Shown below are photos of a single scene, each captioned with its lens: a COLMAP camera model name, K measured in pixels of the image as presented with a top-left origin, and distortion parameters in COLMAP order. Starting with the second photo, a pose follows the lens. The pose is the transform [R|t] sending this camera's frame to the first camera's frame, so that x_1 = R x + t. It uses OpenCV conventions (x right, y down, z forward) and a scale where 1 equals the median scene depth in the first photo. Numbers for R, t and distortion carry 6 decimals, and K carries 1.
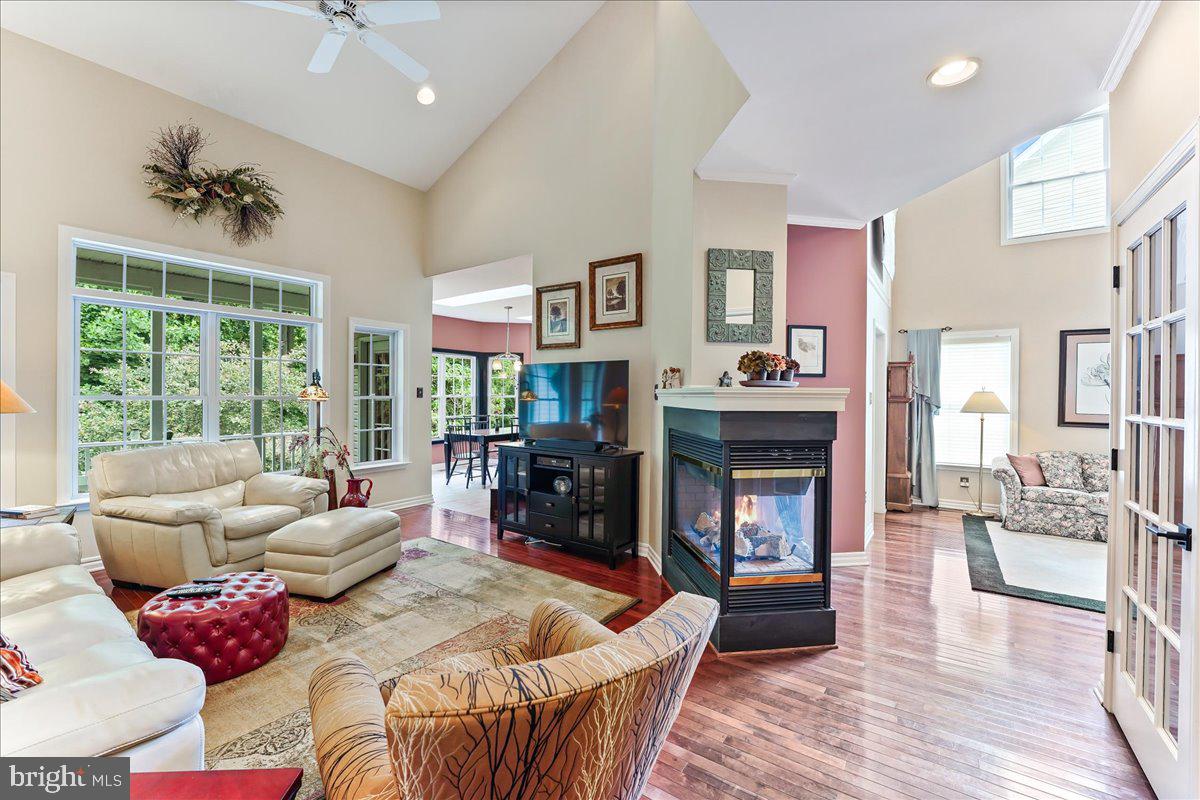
lens RADIAL K [[486.7, 0, 589.2], [0, 486.7, 397.8], [0, 0, 1]] dist [-0.024027, 0.000691]
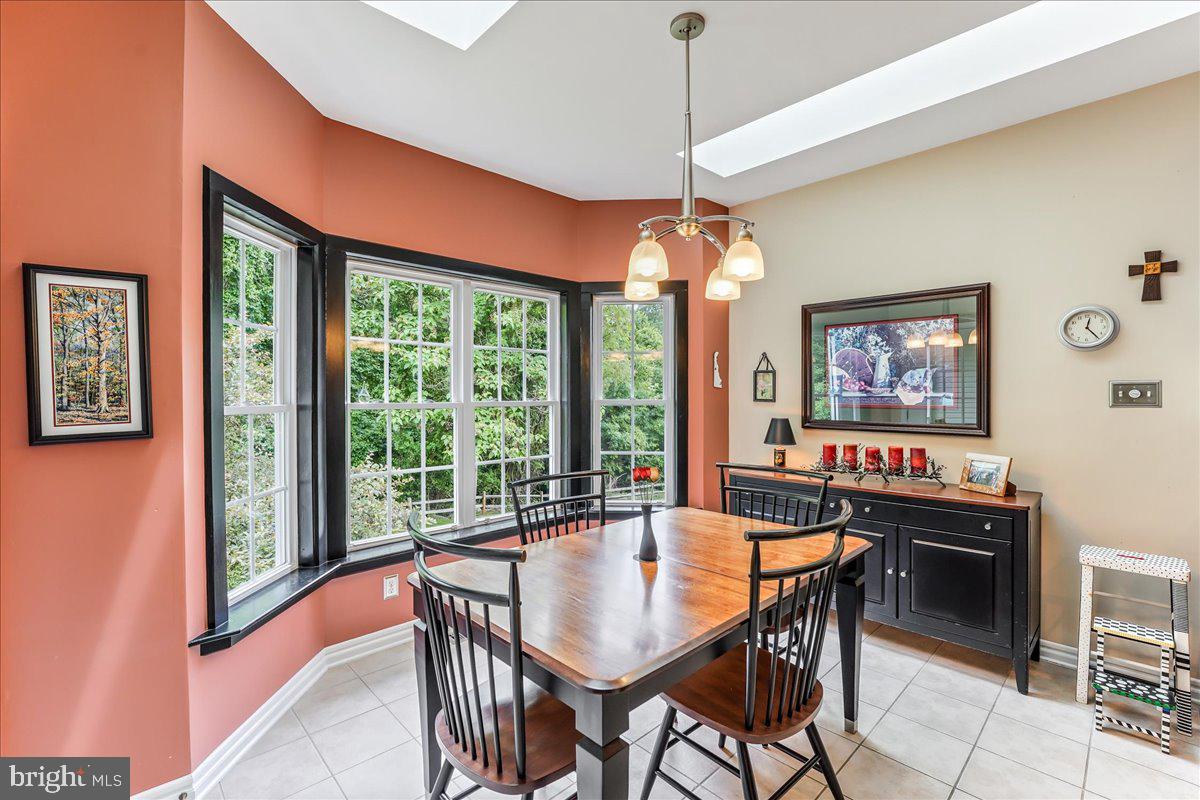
lens RADIAL K [[524.7, 0, 597.1], [0, 524.7, 396.9], [0, 0, 1]] dist [-0.025190, 0.000121]
pose [[0.984923, -0.010424, -0.172677, -0.312046], [0.009742, 0.999941, -0.004795, -0.010316], [0.172717, 0.003040, 0.984967, 1.400423]]
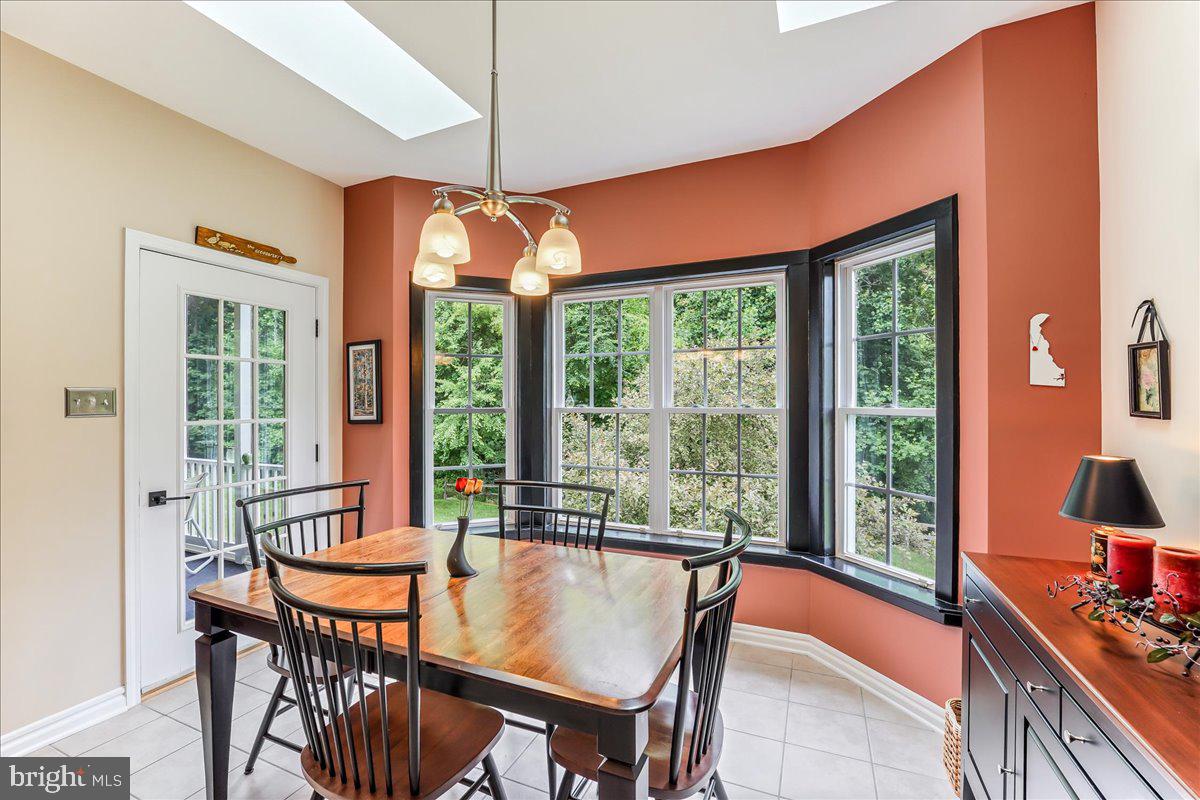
lens RADIAL K [[524.7, 0, 597.1], [0, 524.7, 396.9], [0, 0, 1]] dist [-0.025190, 0.000121]
pose [[0.213474, -0.016516, -0.976809, 0.105733], [-0.001960, 0.999848, -0.017334, -0.011111], [0.976947, 0.005615, 0.213409, 1.885561]]
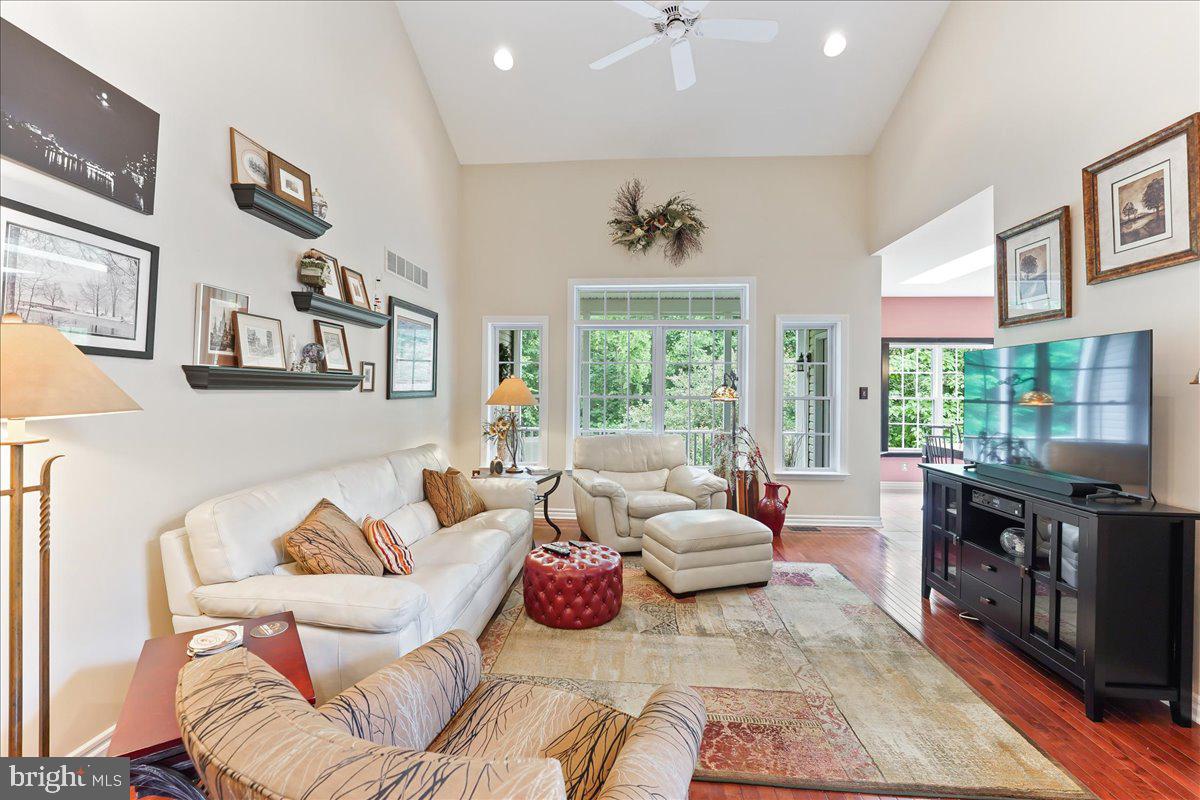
lens RADIAL K [[498.6, 0, 595.1], [0, 498.6, 388.7], [0, 0, 1]] dist [-0.019906, 0.000569]
pose [[0.523993, -0.007267, -0.851692, 0.195849], [-0.010872, 0.999825, -0.015220, -0.000411], [0.851653, 0.017235, 0.523822, 0.213038]]
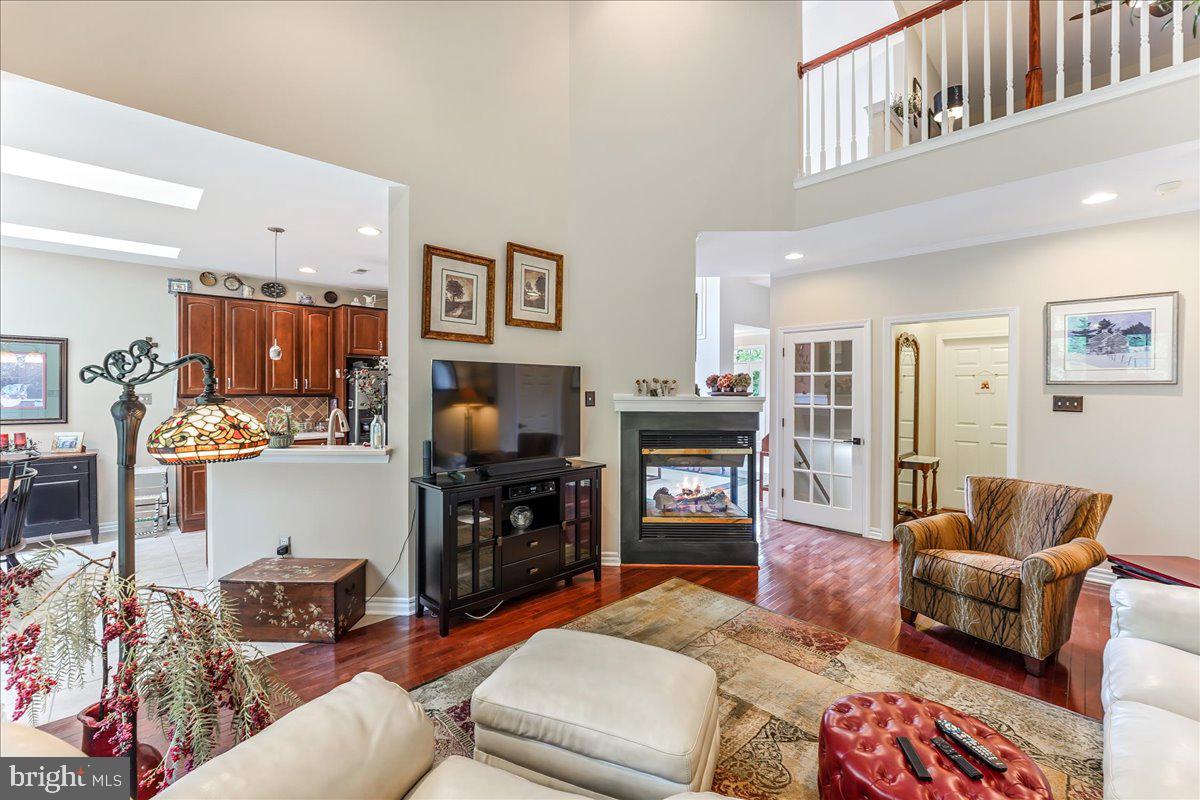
lens RADIAL K [[501.2, 0, 588.0], [0, 501.2, 392.7], [0, 0, 1]] dist [-0.014381, -0.000349]
pose [[0.171416, -0.012548, 0.985119, -0.846774], [0.005860, 0.999914, 0.011716, -0.034341], [-0.985181, 0.003765, 0.171475, 0.755624]]
